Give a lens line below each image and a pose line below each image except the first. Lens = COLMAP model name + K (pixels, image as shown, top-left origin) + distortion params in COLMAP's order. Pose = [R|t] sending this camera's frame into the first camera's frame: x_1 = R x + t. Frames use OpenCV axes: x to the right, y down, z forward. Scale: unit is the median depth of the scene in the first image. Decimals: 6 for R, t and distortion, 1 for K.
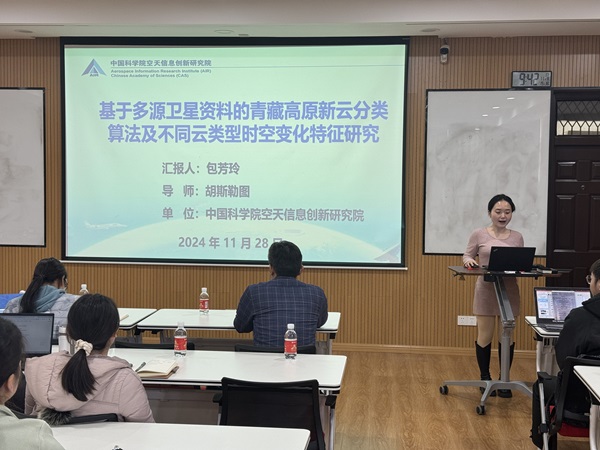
lens RADIAL K [[835.8, 0, 300.0], [0, 835.8, 225.4], [0, 0, 1]] dist [0.102570, 0.000000]
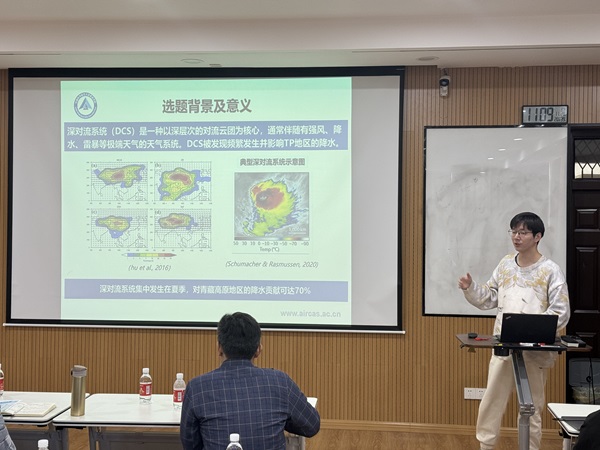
lens RADIAL K [[835.8, 0, 303.0], [0, 835.8, 225.3], [0, 0, 1]] dist [0.102570, 0.000000]
pose [[0.999994, -0.002154, -0.002637, 0.026518], [0.002012, 0.998598, -0.052899, -0.013299], [0.002748, 0.052894, 0.998596, 0.135116]]
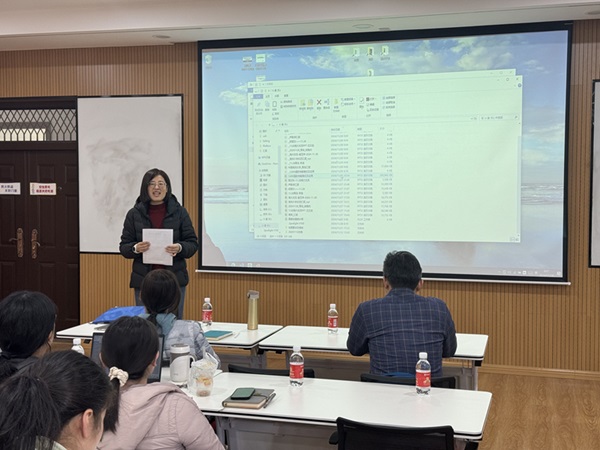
lens RADIAL K [[835.8, 0, 301.3], [0, 835.8, 226.4], [0, 0, 1]] dist [0.102570, 0.000000]
pose [[0.983258, -0.000902, -0.182214, 0.011961], [-0.000308, 0.999978, -0.006611, -0.002579], [0.182216, 0.006557, 0.983237, 0.071482]]
